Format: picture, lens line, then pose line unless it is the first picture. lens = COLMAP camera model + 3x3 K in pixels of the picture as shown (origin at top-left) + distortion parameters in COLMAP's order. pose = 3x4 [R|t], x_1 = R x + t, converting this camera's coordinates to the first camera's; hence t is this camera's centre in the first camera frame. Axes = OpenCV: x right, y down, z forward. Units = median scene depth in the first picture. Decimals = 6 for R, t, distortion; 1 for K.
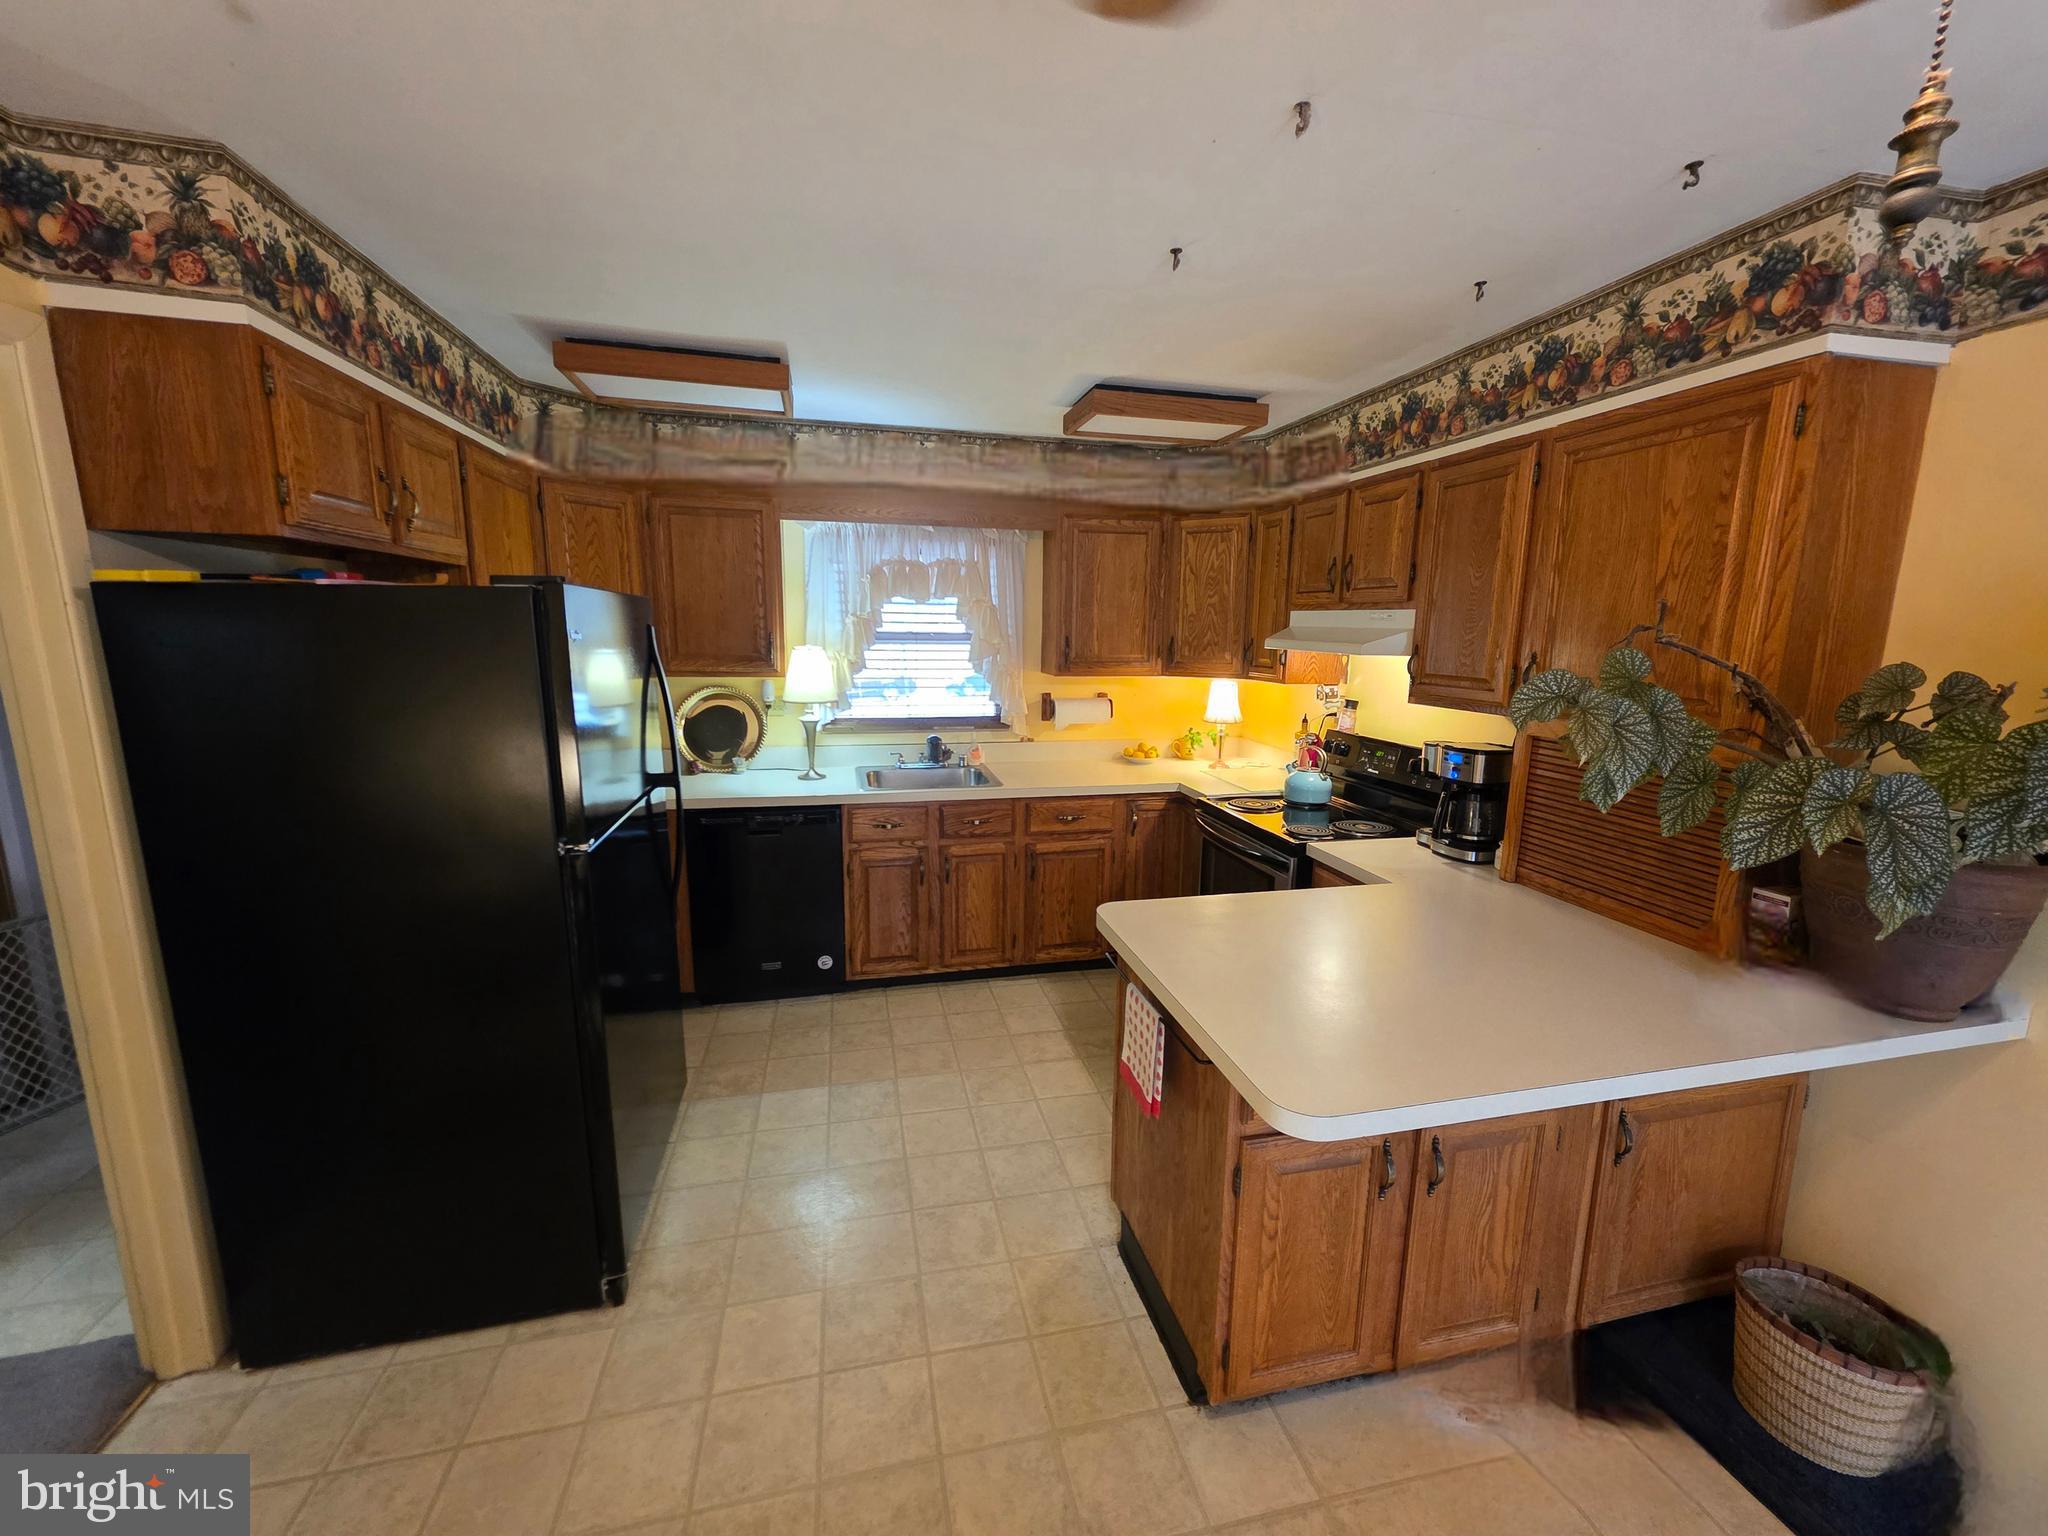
lens RADIAL K [[807.2, 0, 1024.0], [0, 807.2, 768.0], [0, 0, 1]] dist [0.007217, -0.006848]
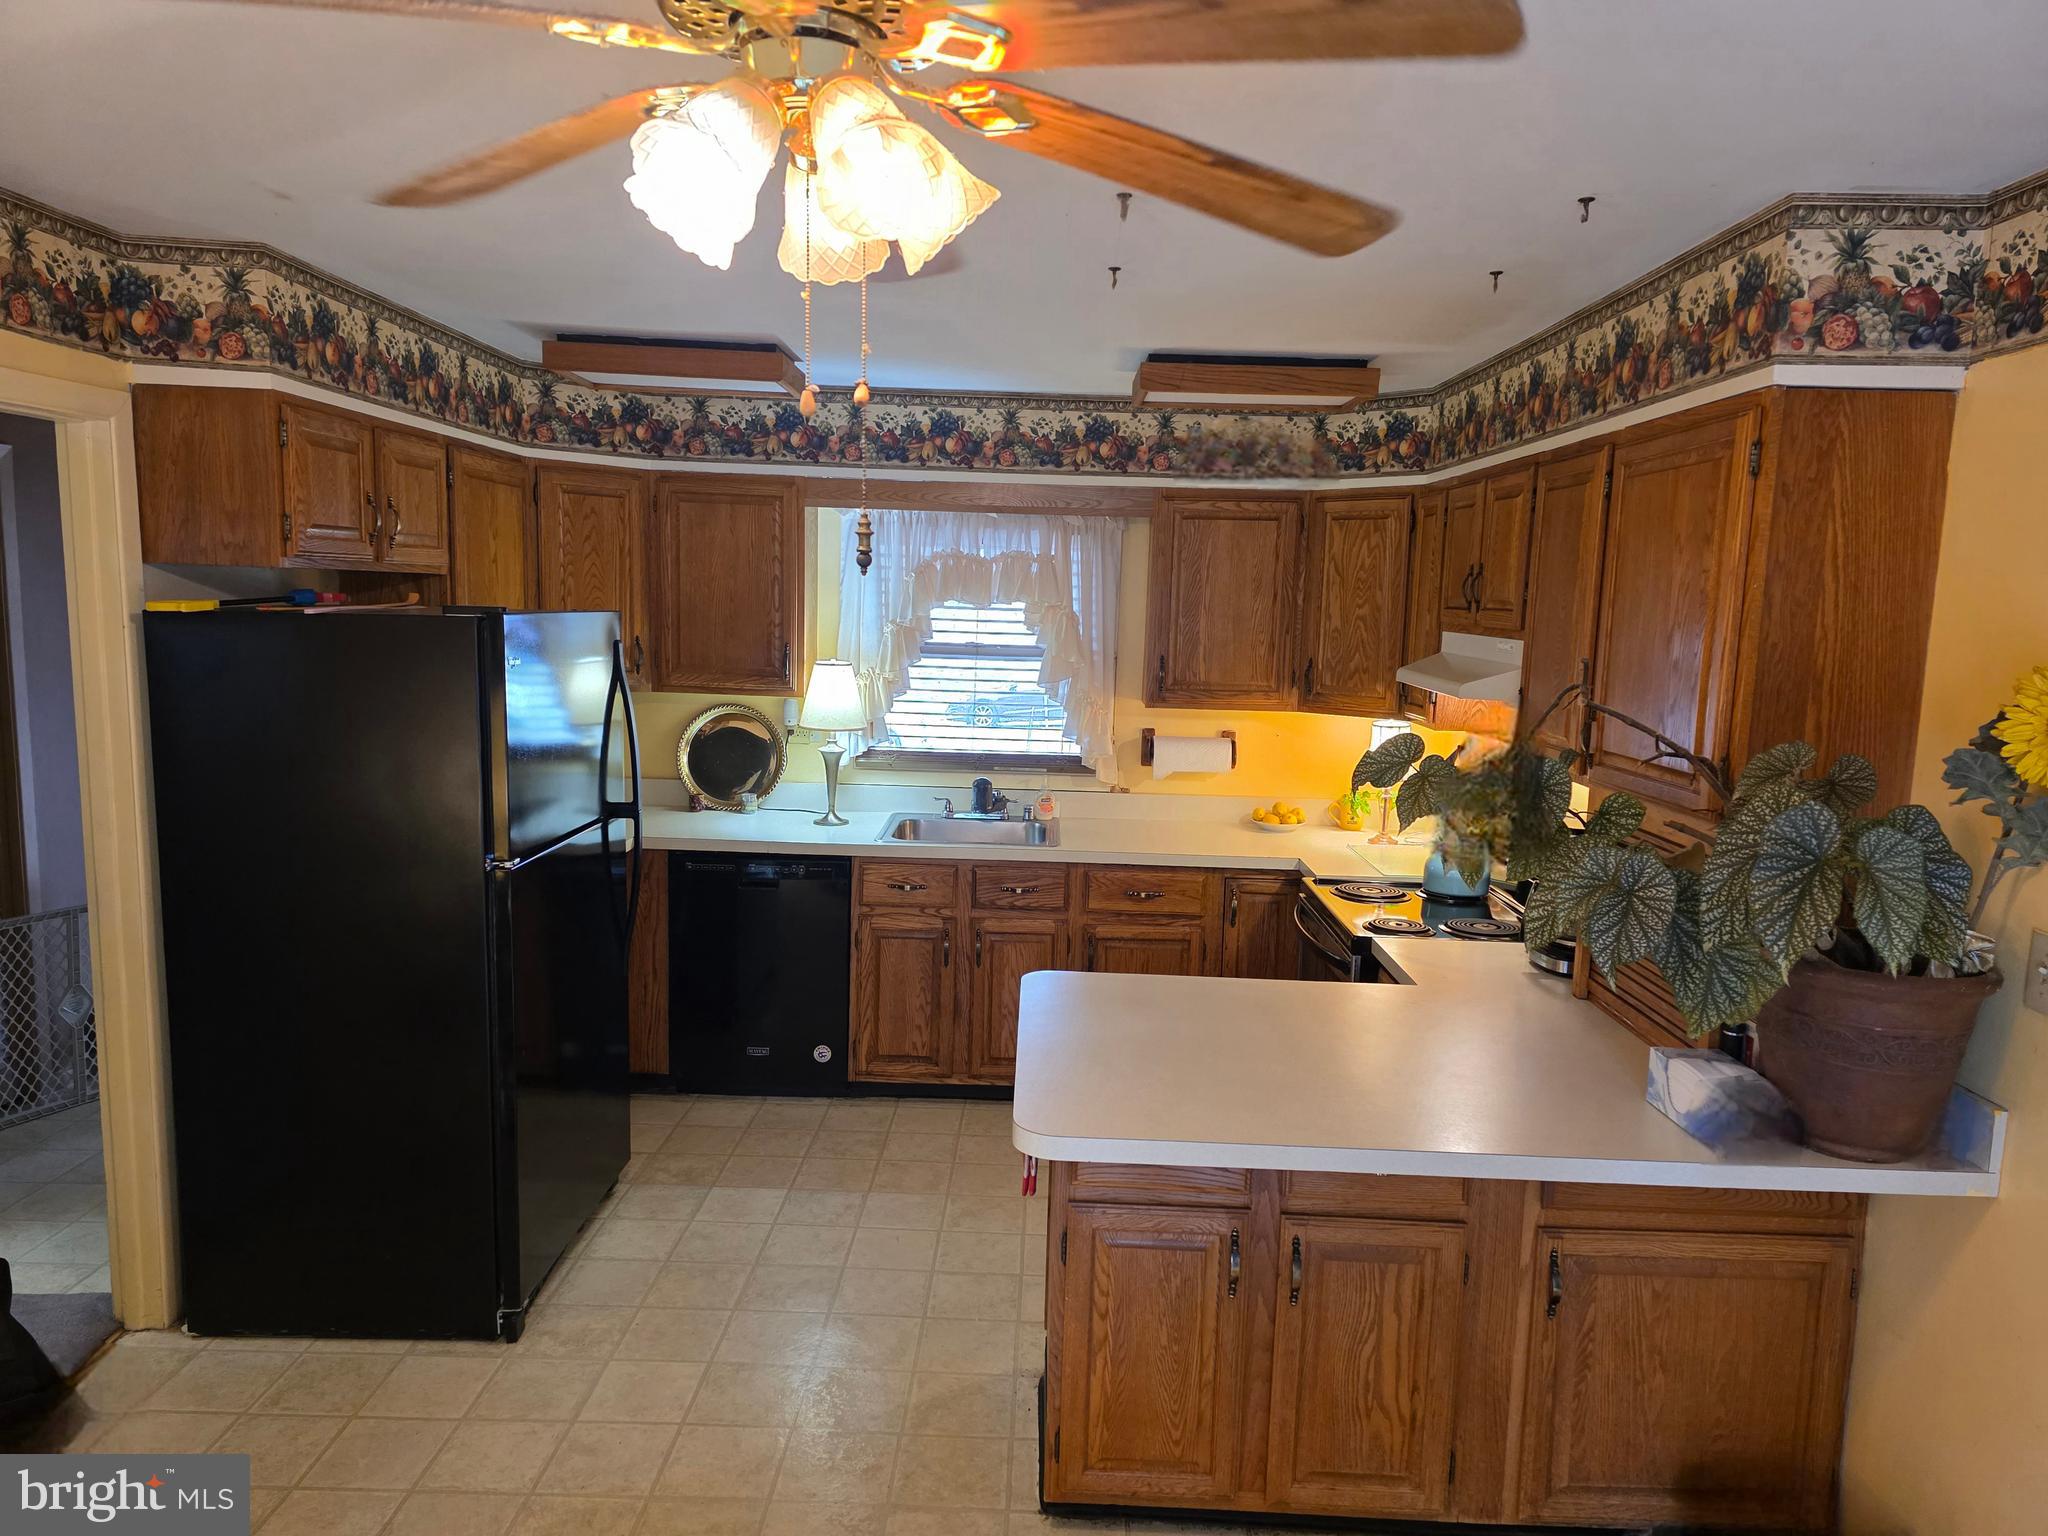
lens RADIAL K [[1383.4, 0, 1034.0], [0, 1383.4, 774.1], [0, 0, 1]] dist [0.098008, -0.144663]
pose [[0.969336, 0.047919, -0.241022, 0.480439], [-0.059382, 0.997413, -0.040519, 0.013873], [0.238457, 0.053589, 0.969673, -0.523948]]
